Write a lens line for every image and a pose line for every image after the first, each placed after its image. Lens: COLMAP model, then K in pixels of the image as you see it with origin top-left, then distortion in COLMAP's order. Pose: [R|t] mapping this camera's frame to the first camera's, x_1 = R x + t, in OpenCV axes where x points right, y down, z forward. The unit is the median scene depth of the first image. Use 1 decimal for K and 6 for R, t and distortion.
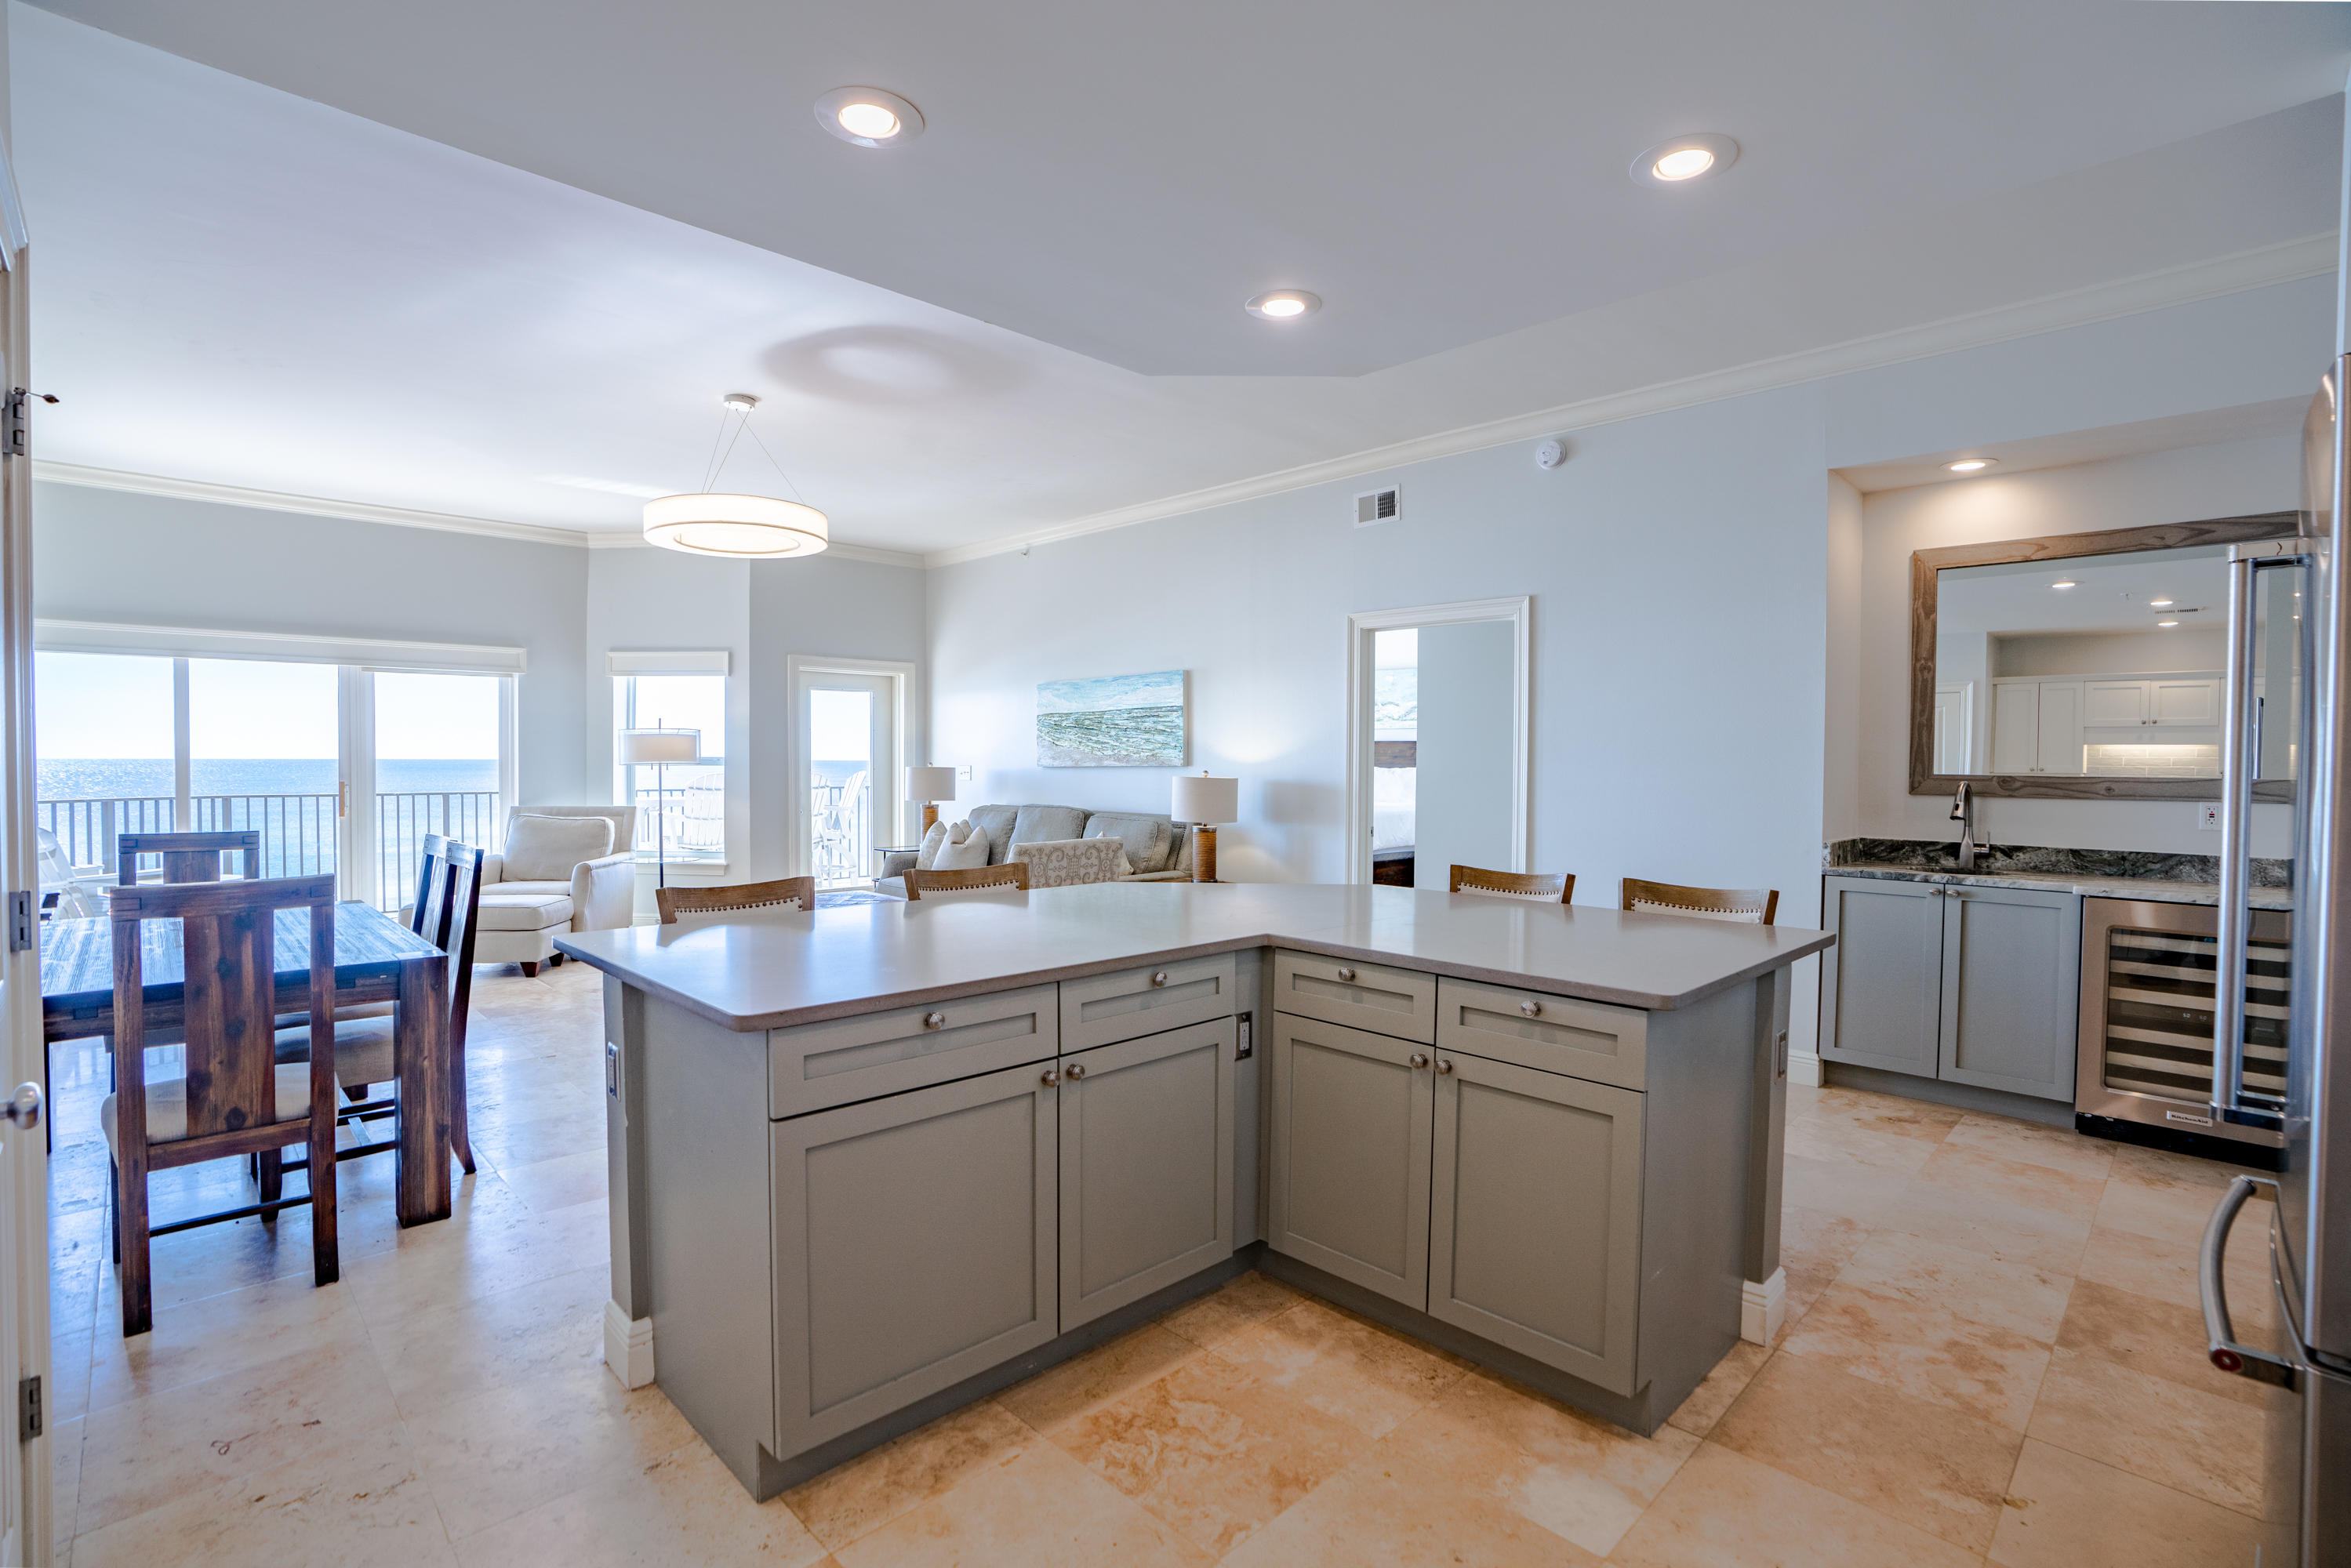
lens RADIAL K [[1080.4, 0, 1184.4], [0, 1080.4, 794.2], [0, 0, 1]] dist [-0.048199, 0.013444]
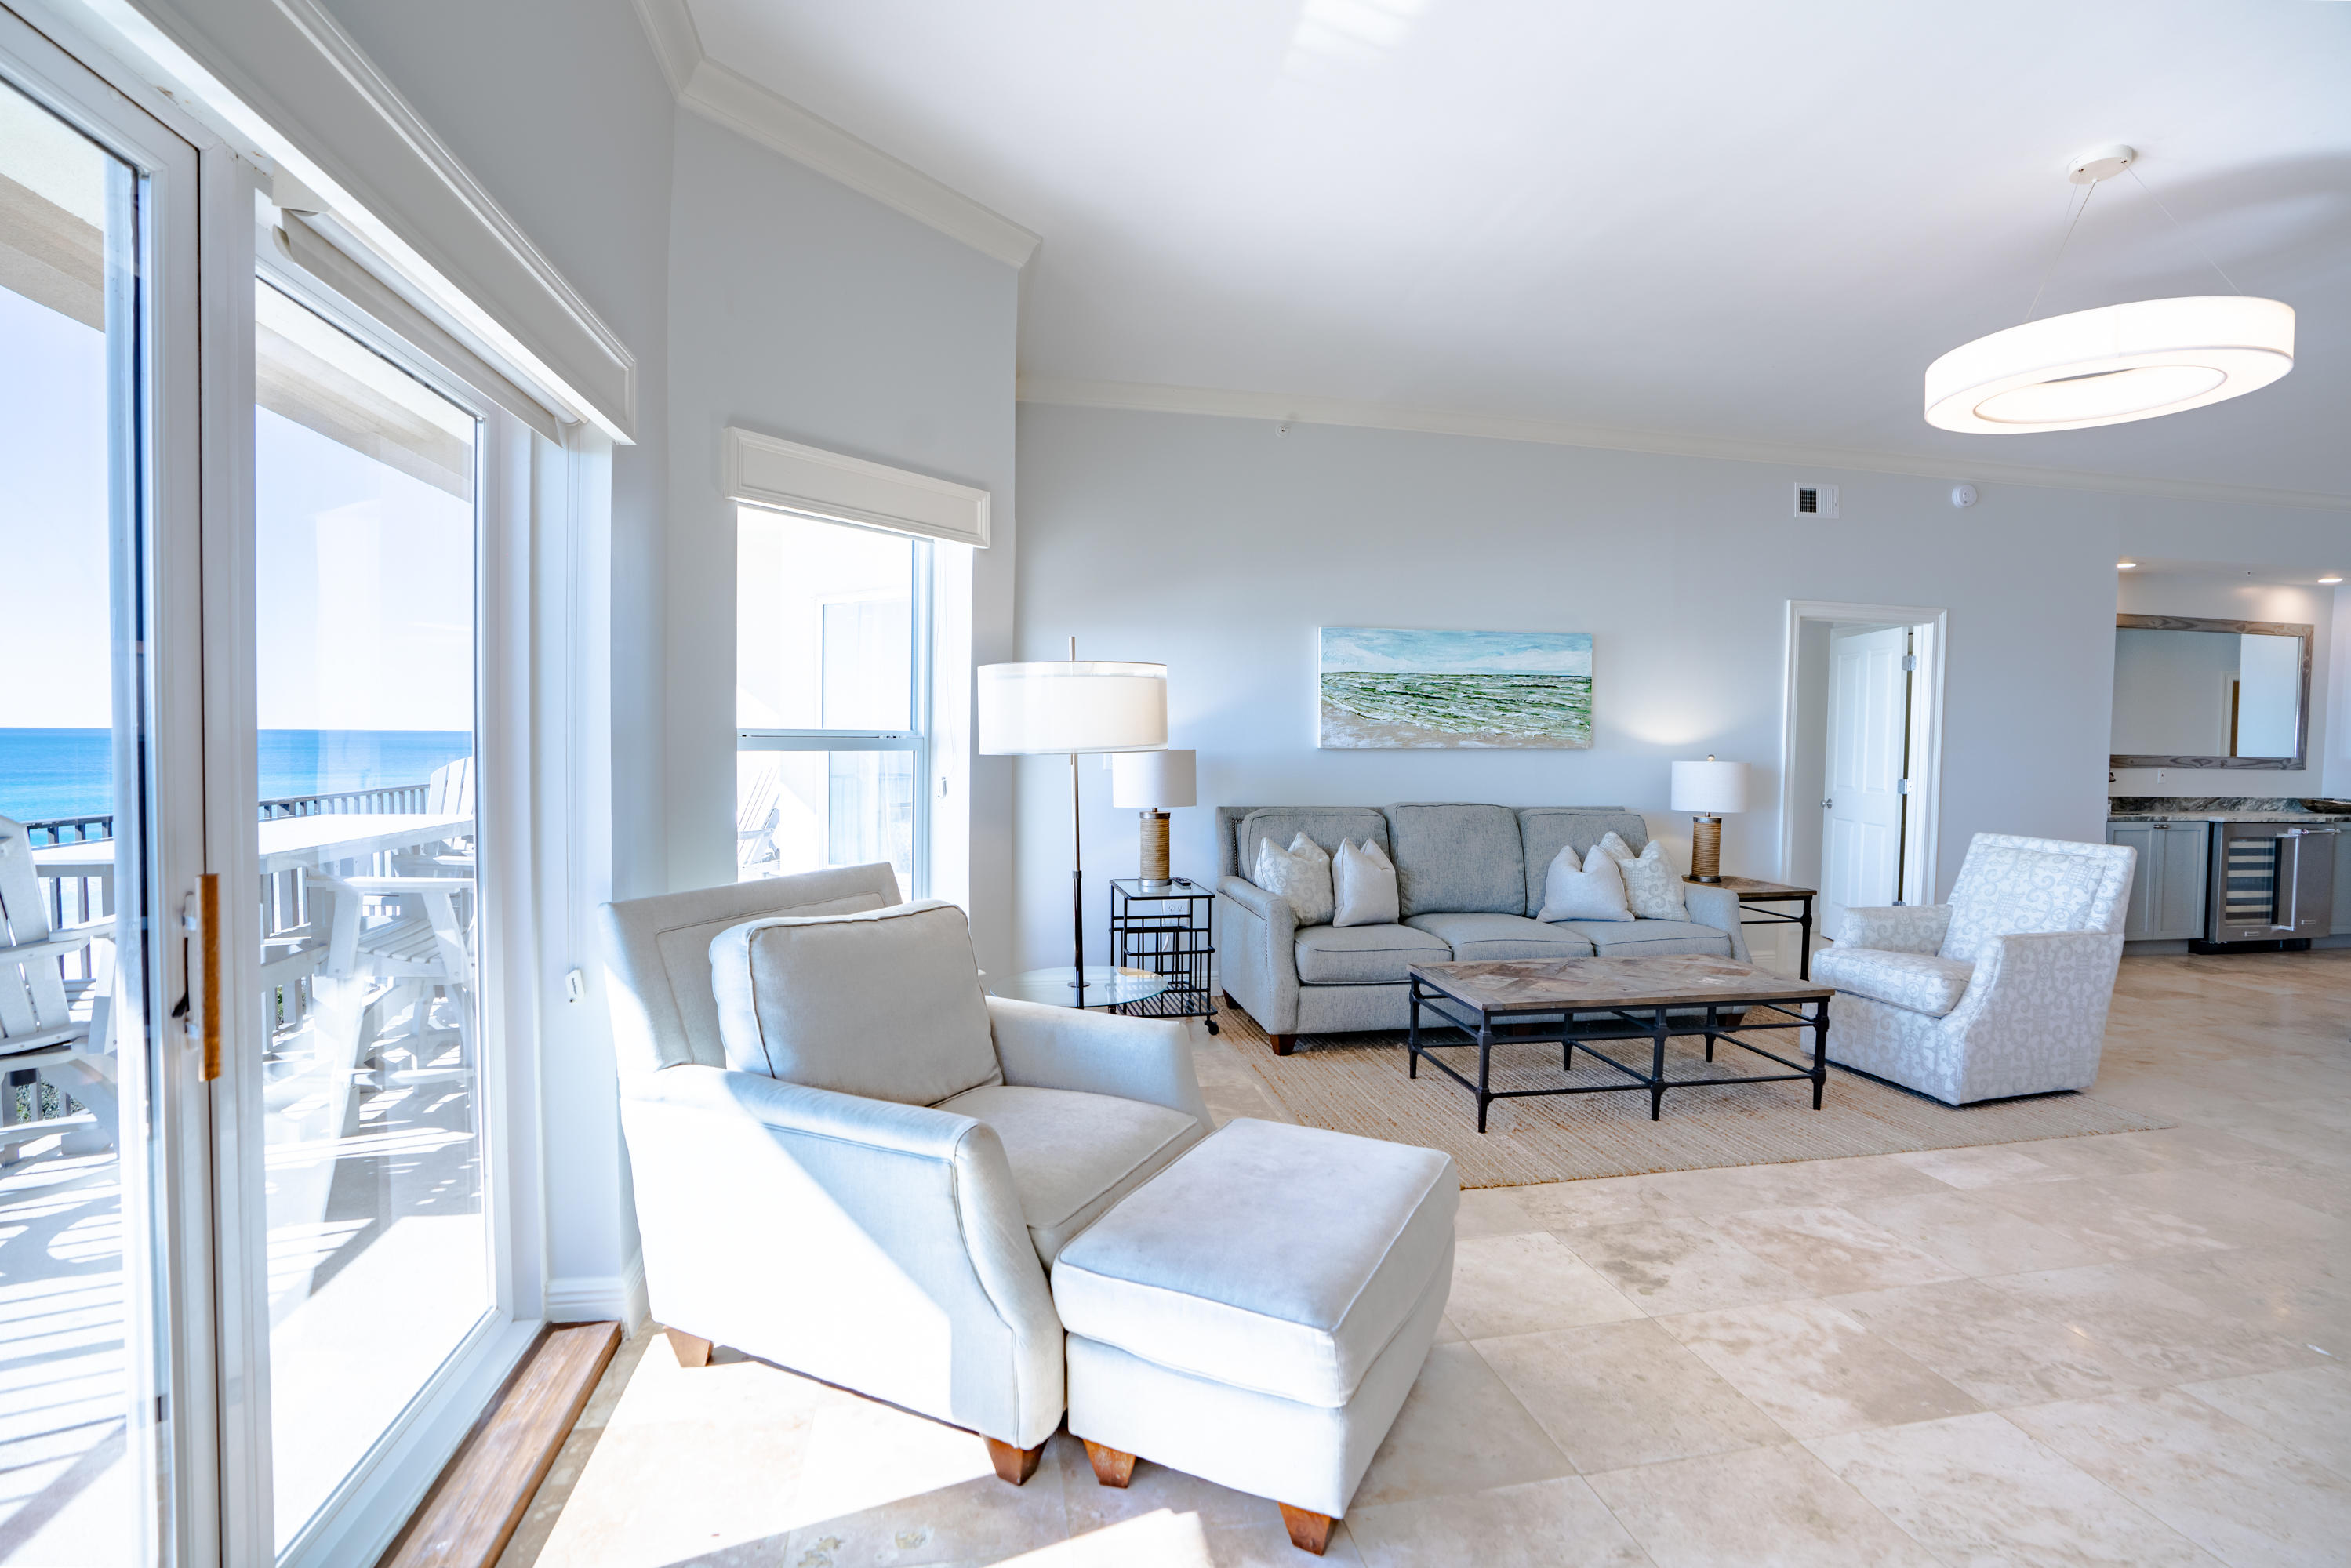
lens RADIAL K [[1099.9, 0, 1175.7], [0, 1099.9, 776.6], [0, 0, 1]] dist [-0.070286, 0.030563]
pose [[0.547804, -0.031860, 0.836000, -0.931538], [0.015562, 0.999490, 0.027894, -0.034456], [-0.836462, -0.002270, 0.548021, 0.844523]]
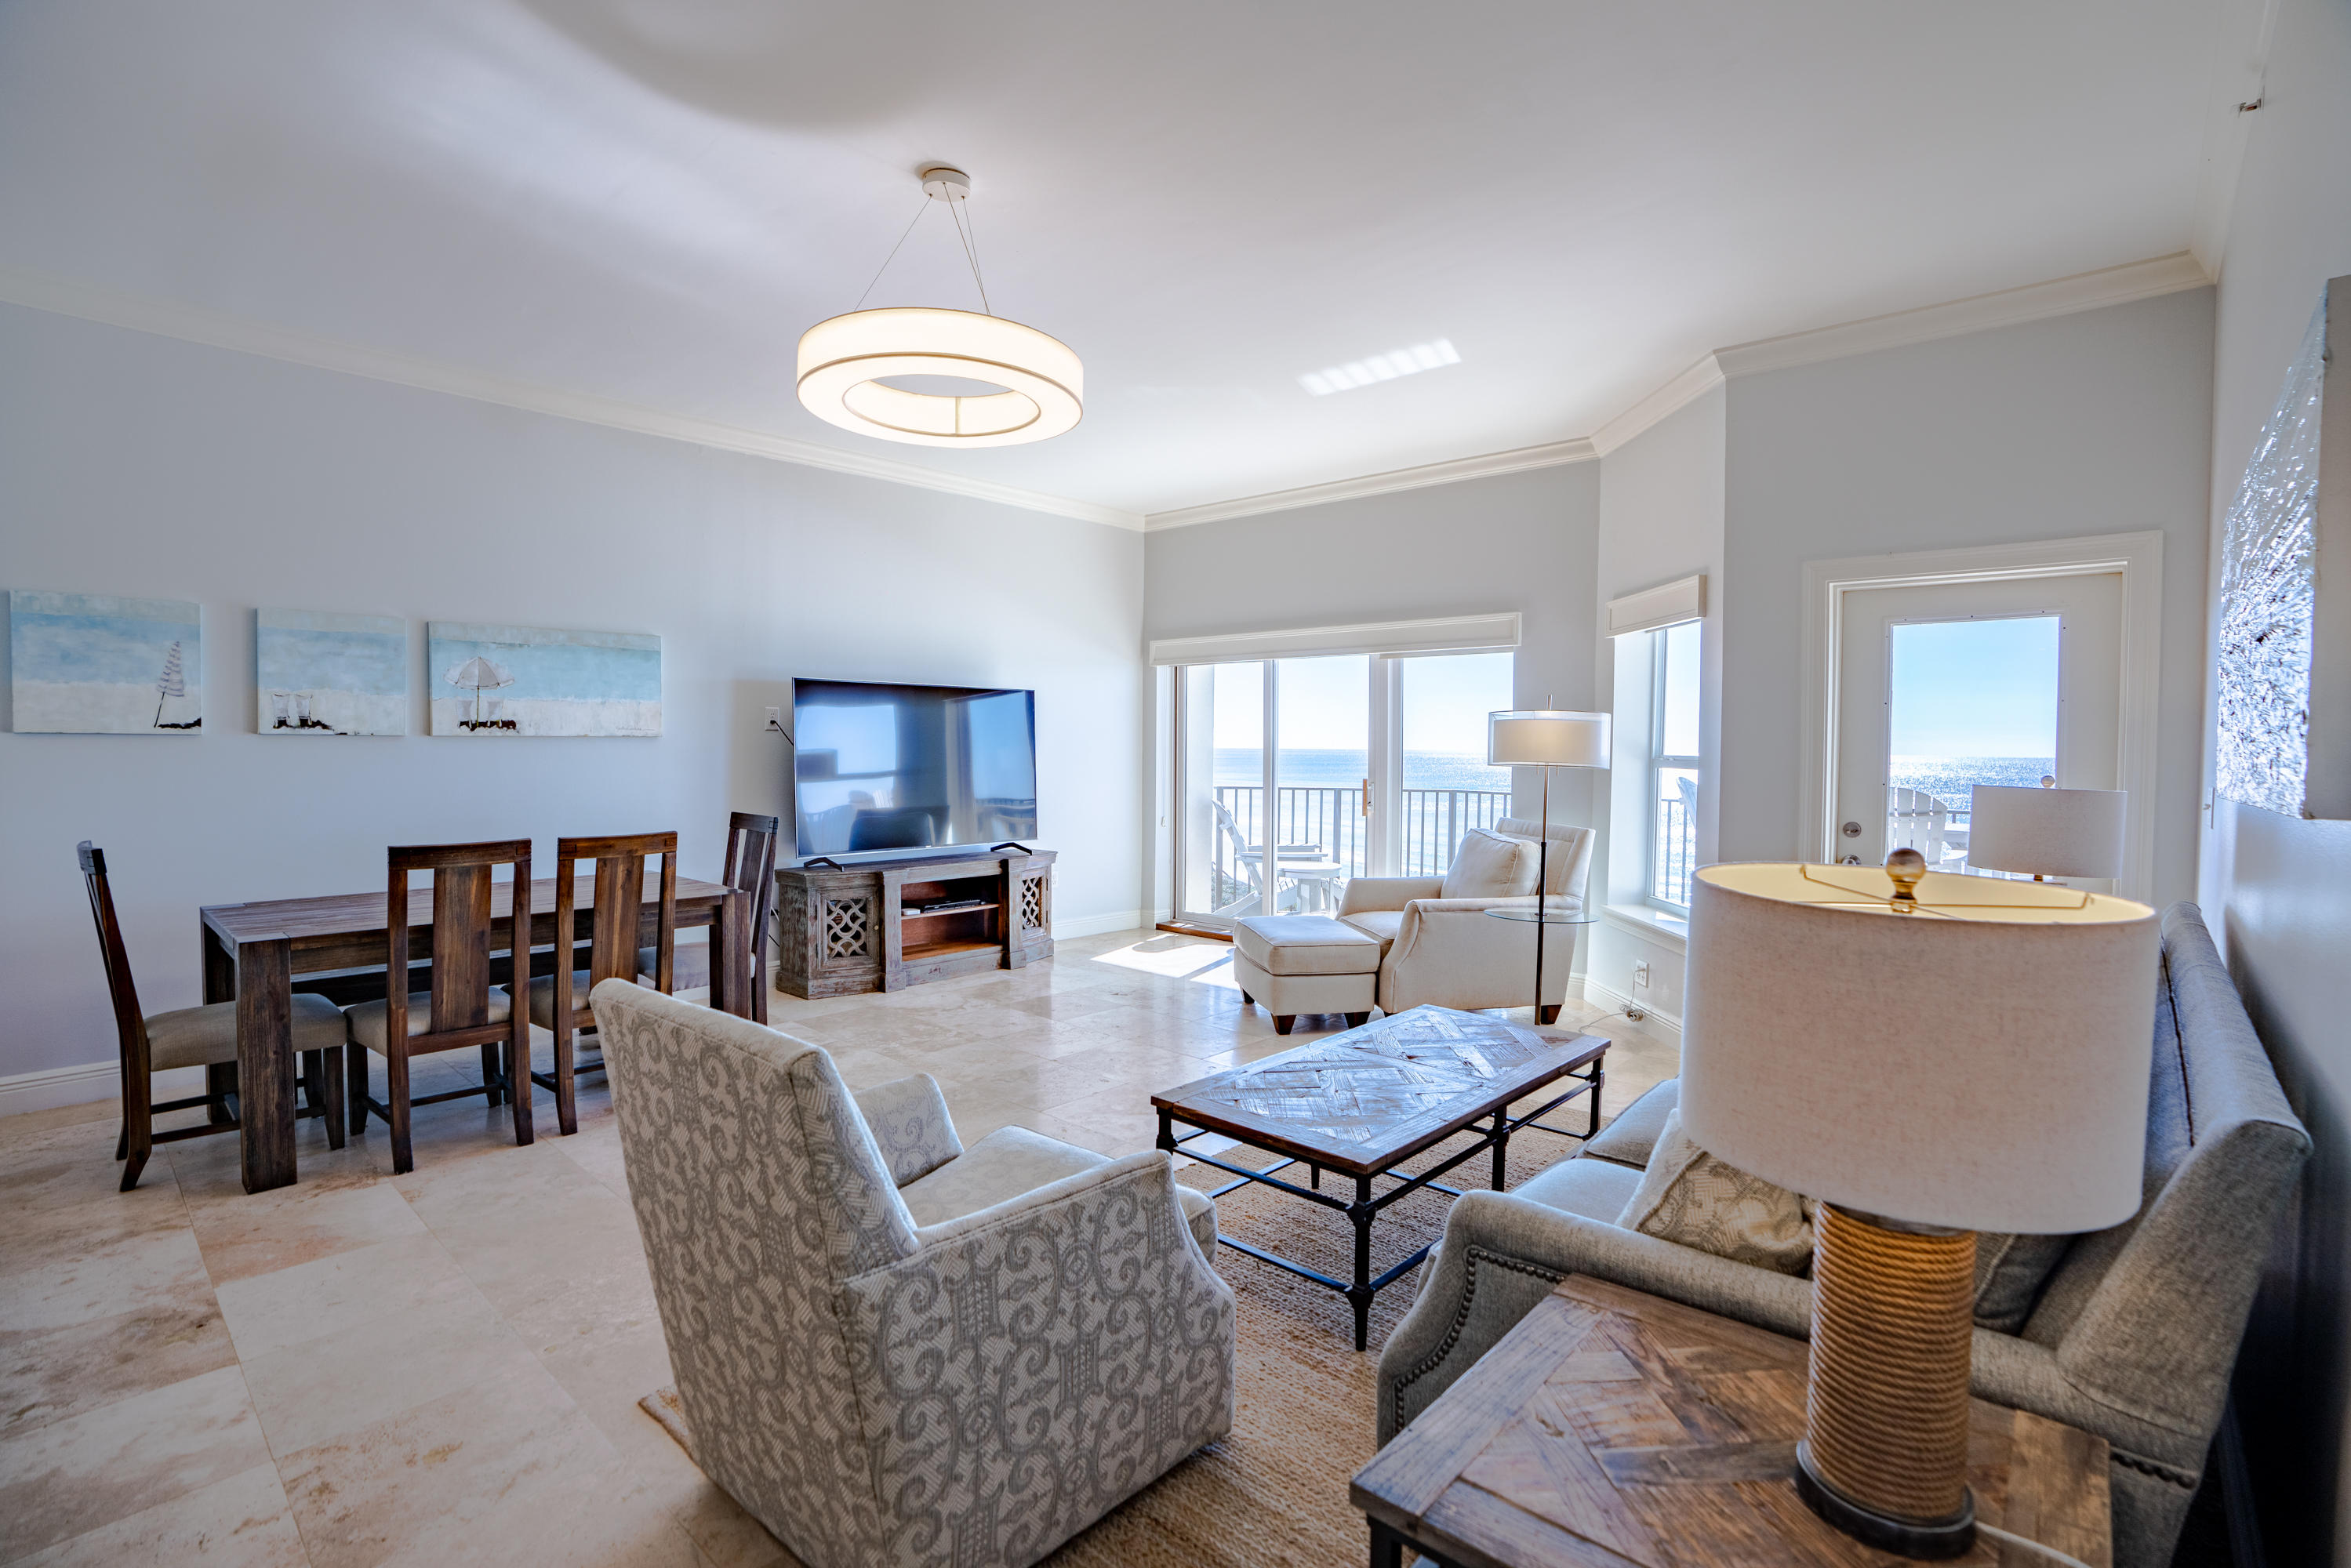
lens RADIAL K [[1090.7, 0, 1172.7], [0, 1090.7, 776.8], [0, 0, 1]] dist [-0.075352, 0.032824]
pose [[0.051408, 0.025396, -0.998355, 0.170134], [-0.041135, 0.998882, 0.023291, -0.031375], [0.997830, 0.039870, 0.052395, 0.846214]]
